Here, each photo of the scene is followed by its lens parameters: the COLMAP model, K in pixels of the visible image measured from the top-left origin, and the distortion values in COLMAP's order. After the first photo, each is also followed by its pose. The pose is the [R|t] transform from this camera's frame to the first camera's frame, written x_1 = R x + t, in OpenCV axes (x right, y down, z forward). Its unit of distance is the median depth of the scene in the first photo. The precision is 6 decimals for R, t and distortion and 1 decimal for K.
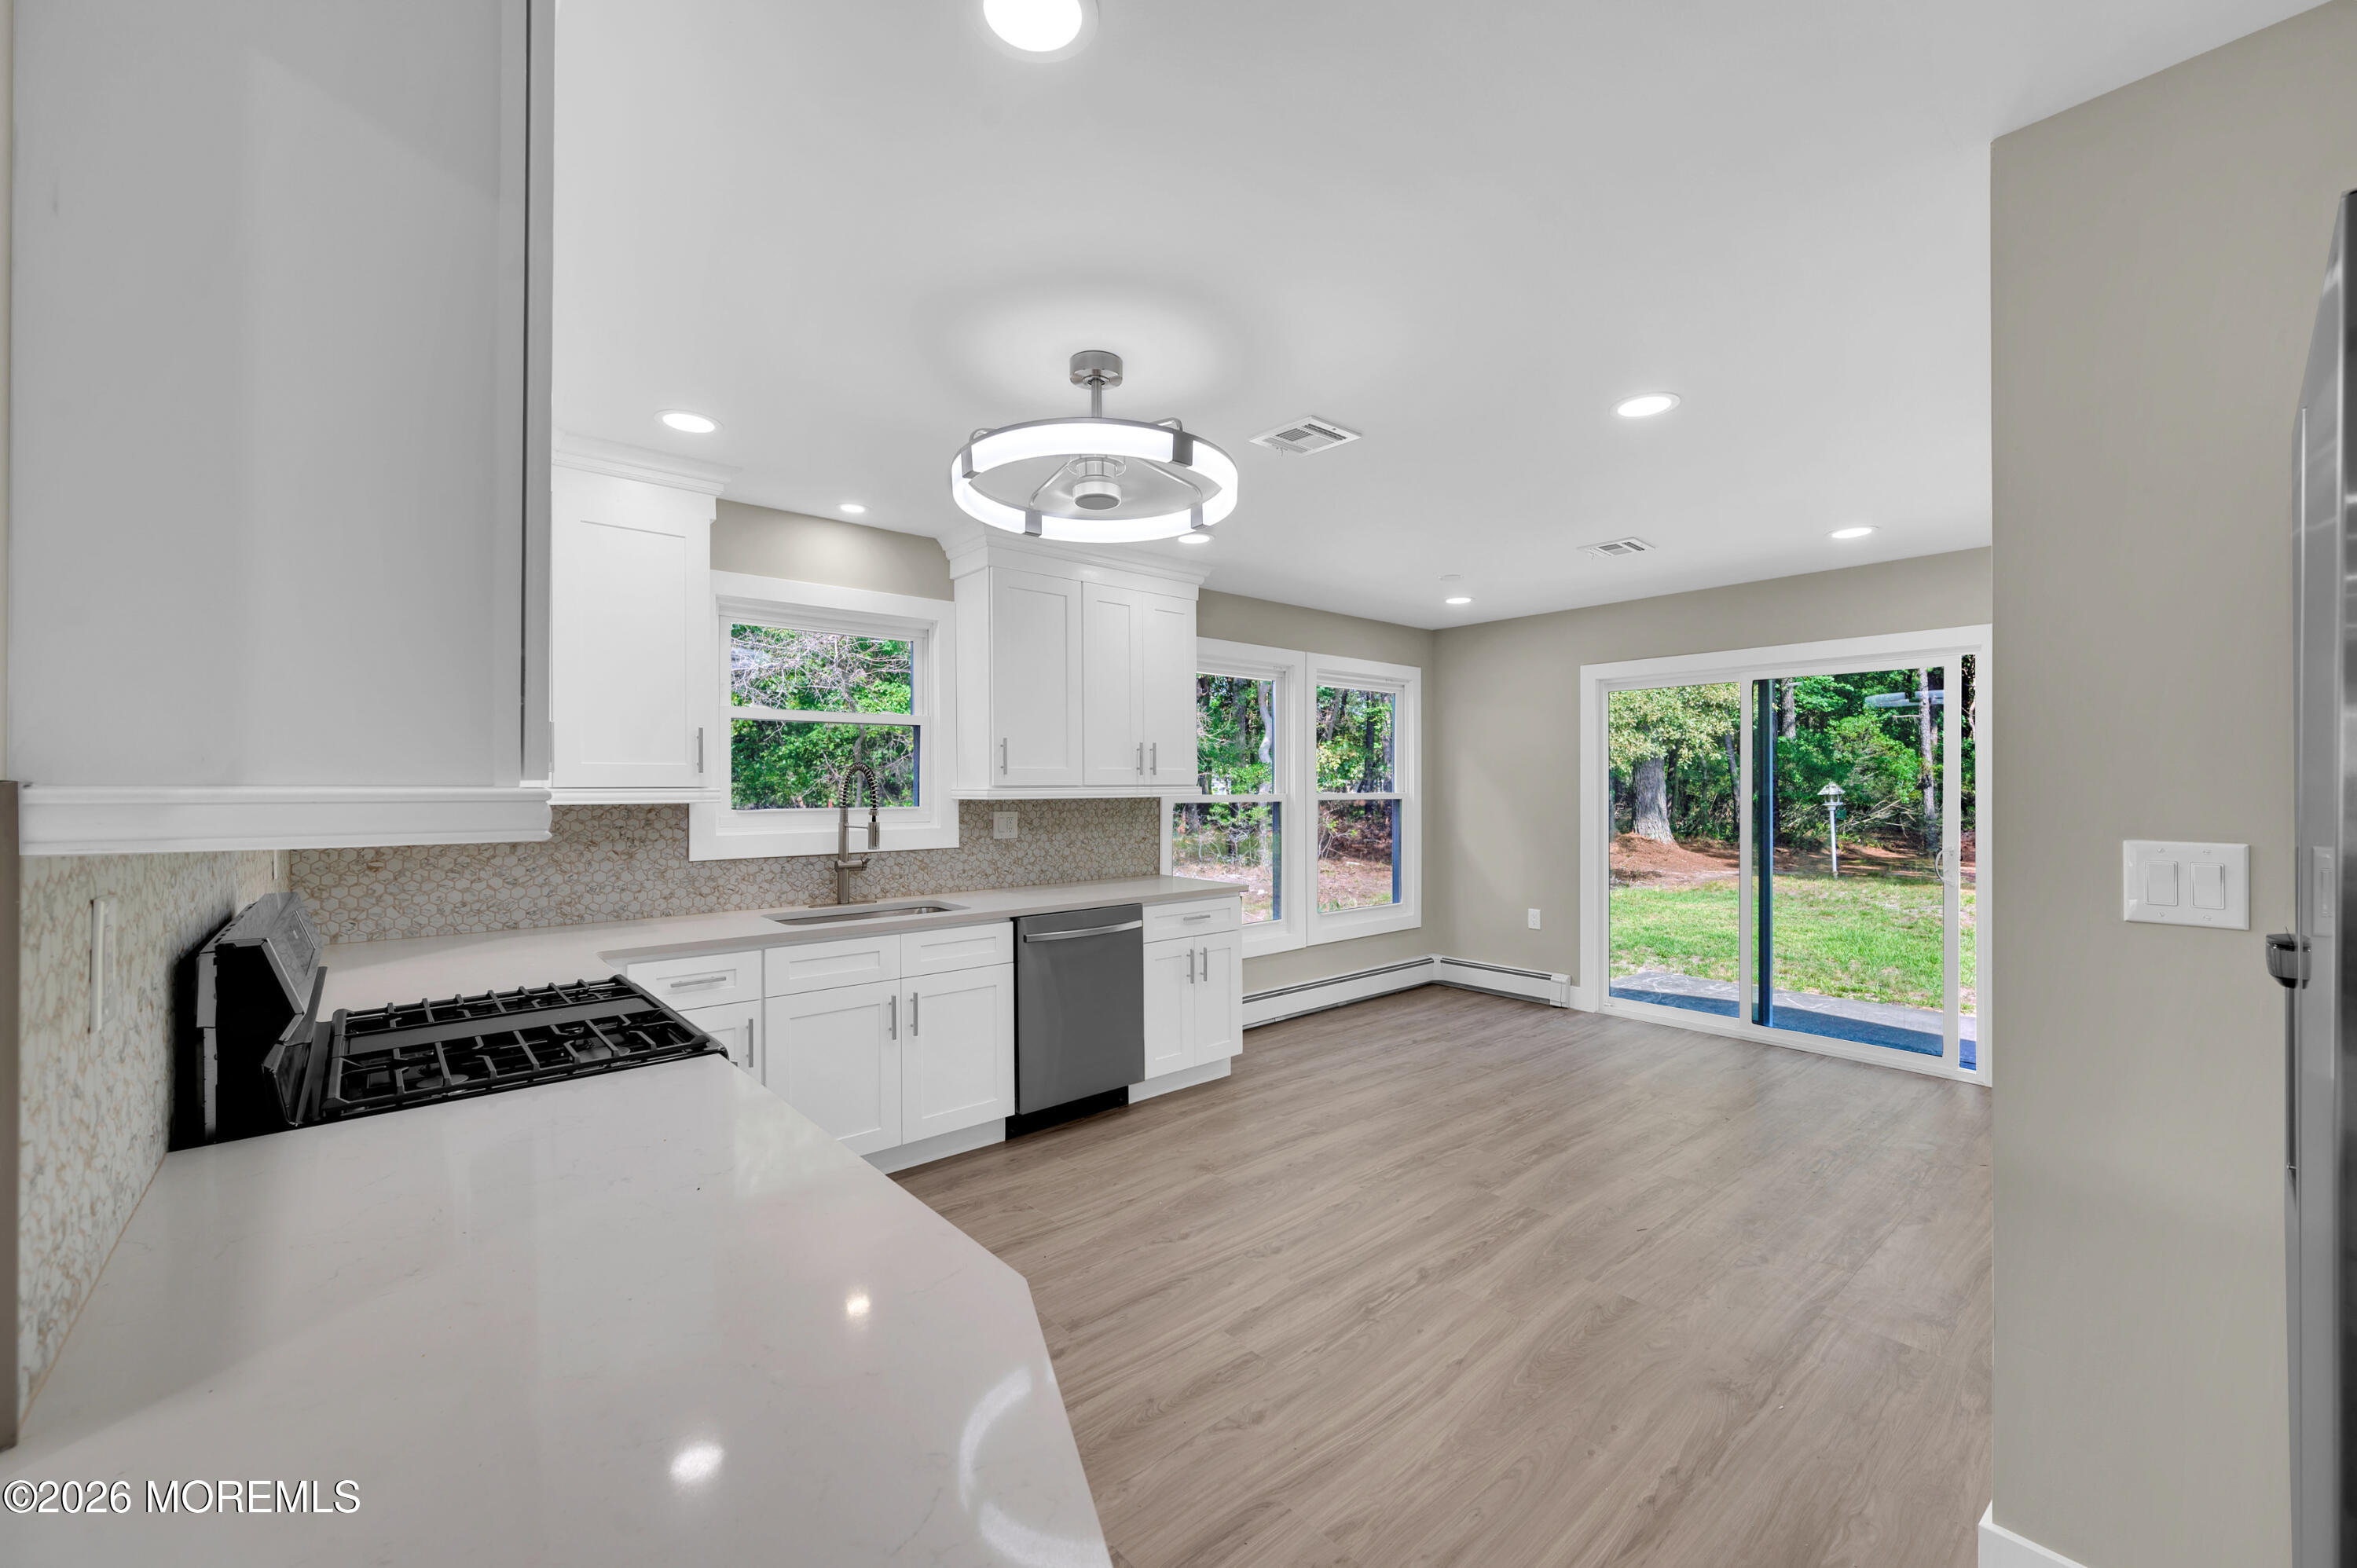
lens RADIAL K [[924.6, 0, 1177.3], [0, 924.6, 786.7], [0, 0, 1]] dist [0.002232, -0.000133]
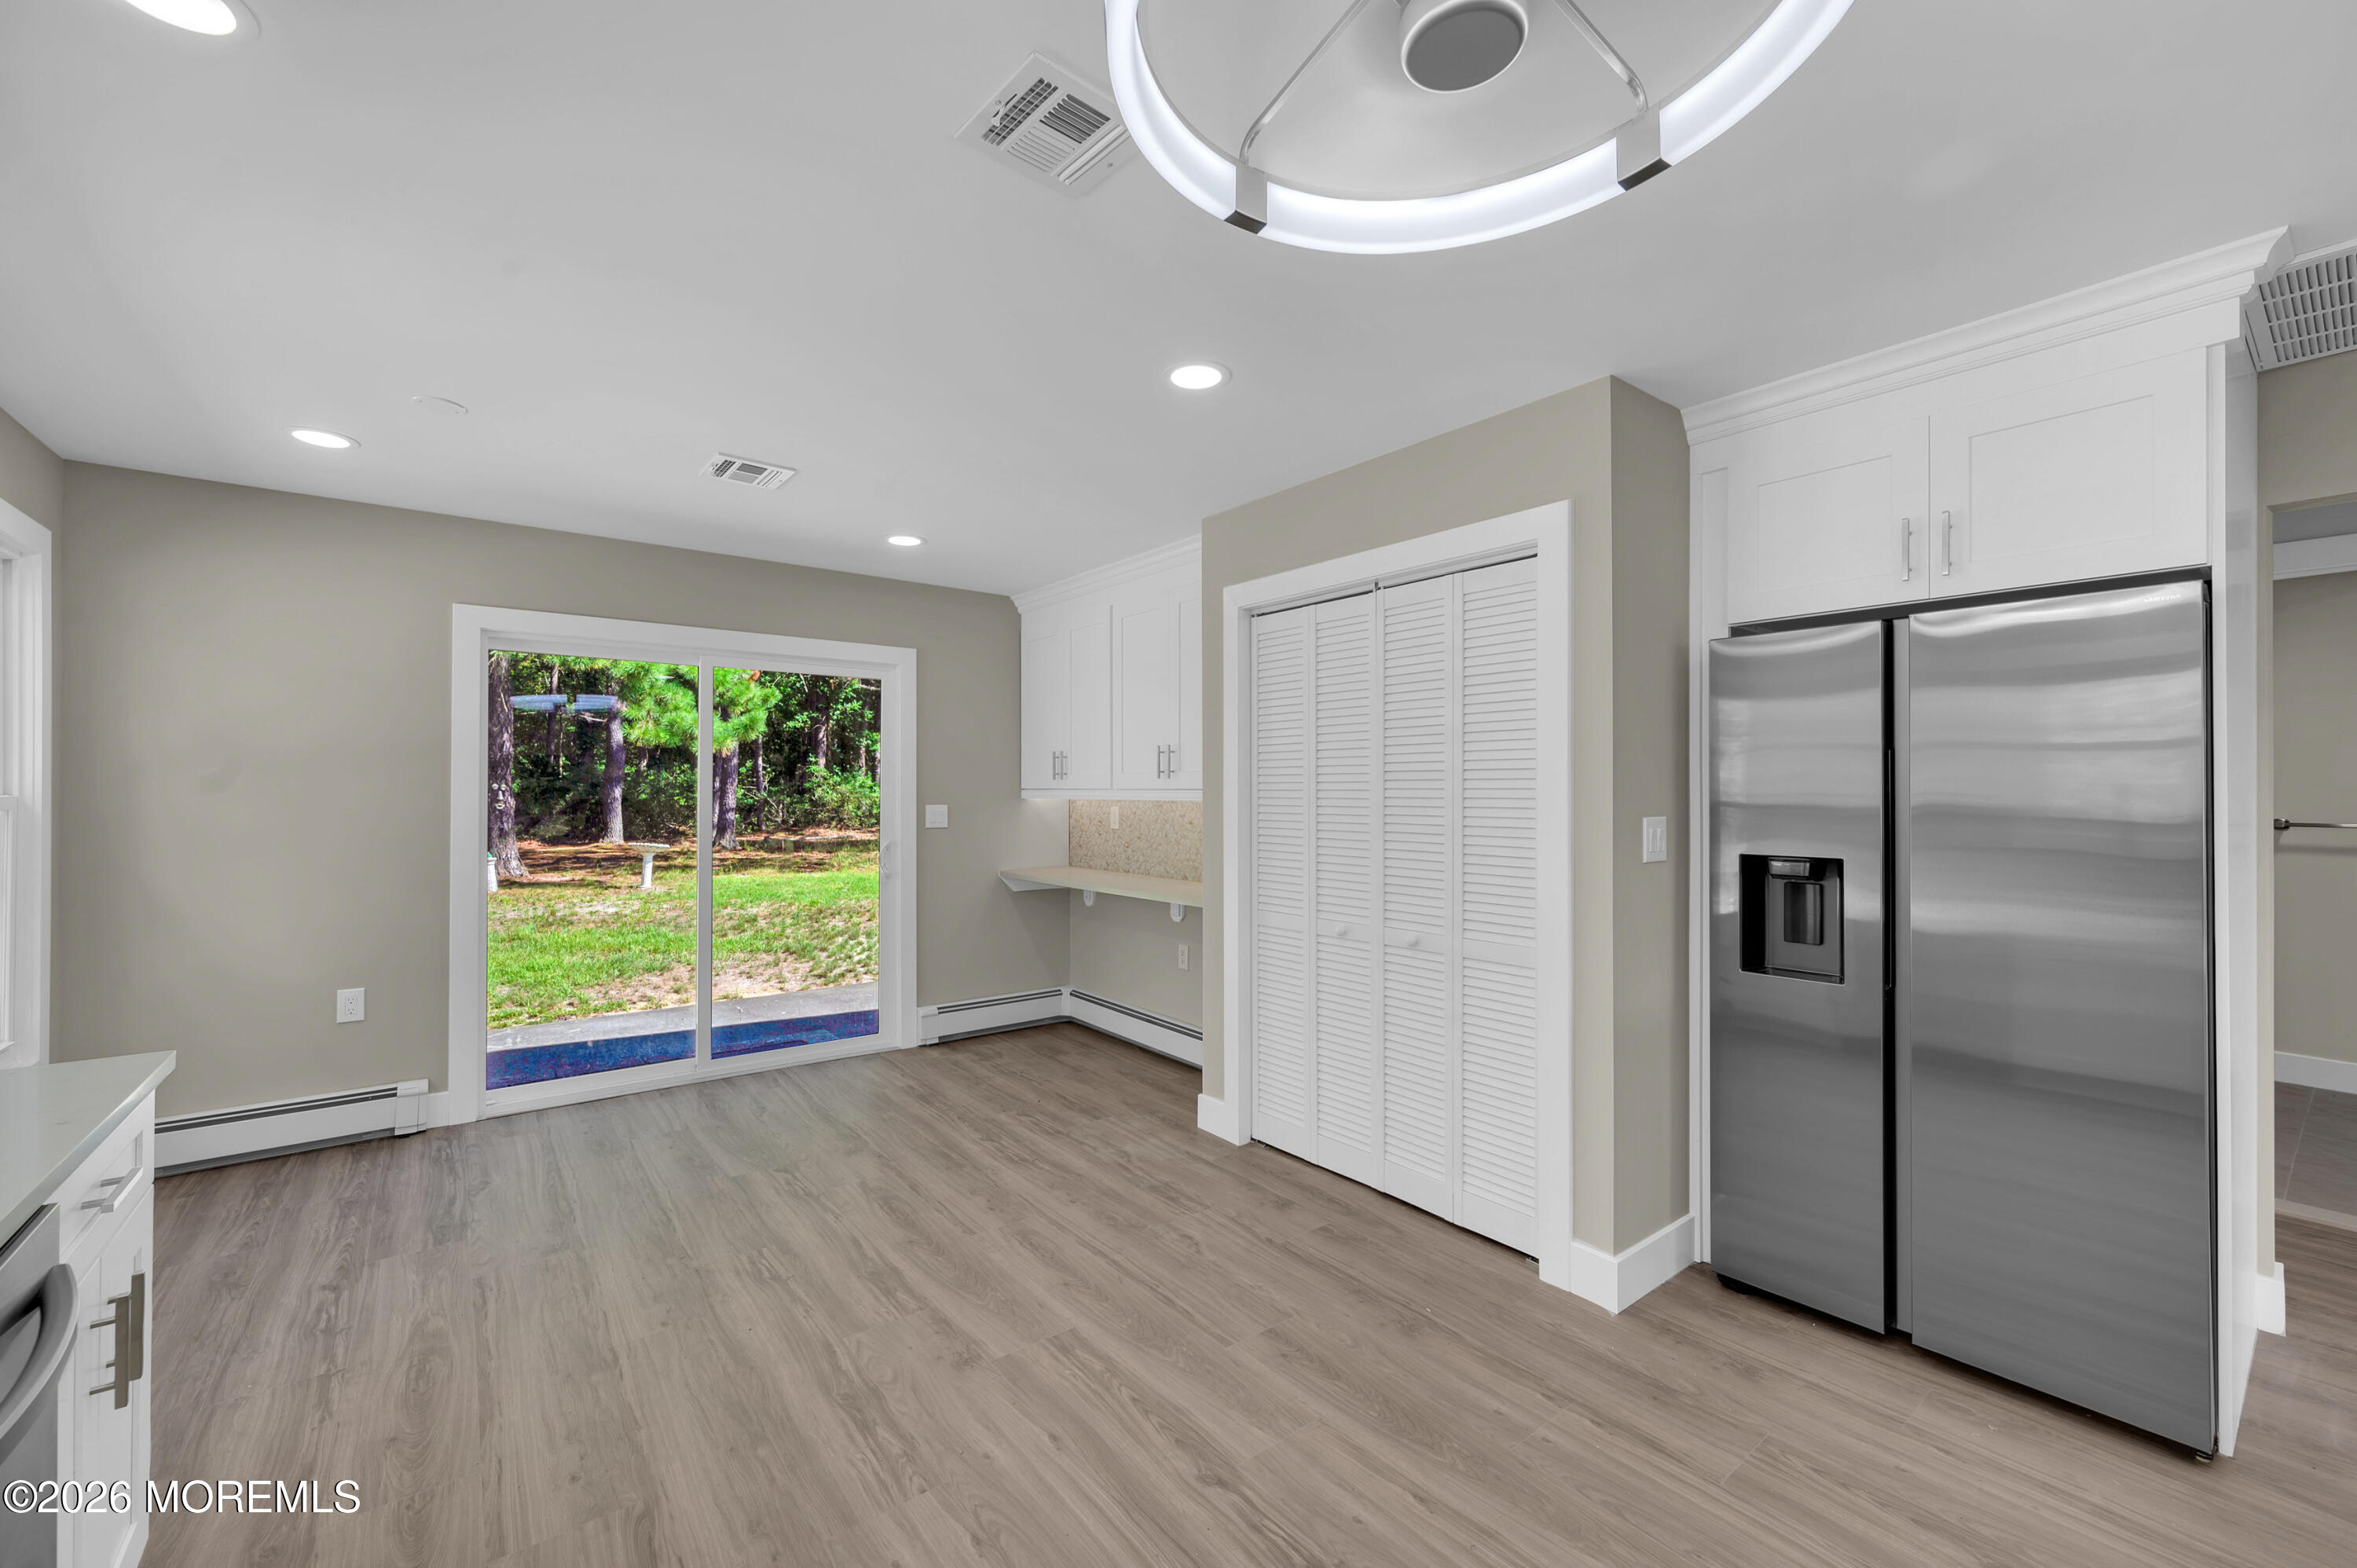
lens RADIAL K [[924.6, 0, 1174.6], [0, 924.6, 783.4], [0, 0, 1]] dist [0.002232, -0.000133]
pose [[0.051794, 0.015320, 0.998540, -0.366503], [-0.004126, 0.999877, -0.015126, 0.010883], [-0.998649, -0.003337, 0.051851, 0.832863]]
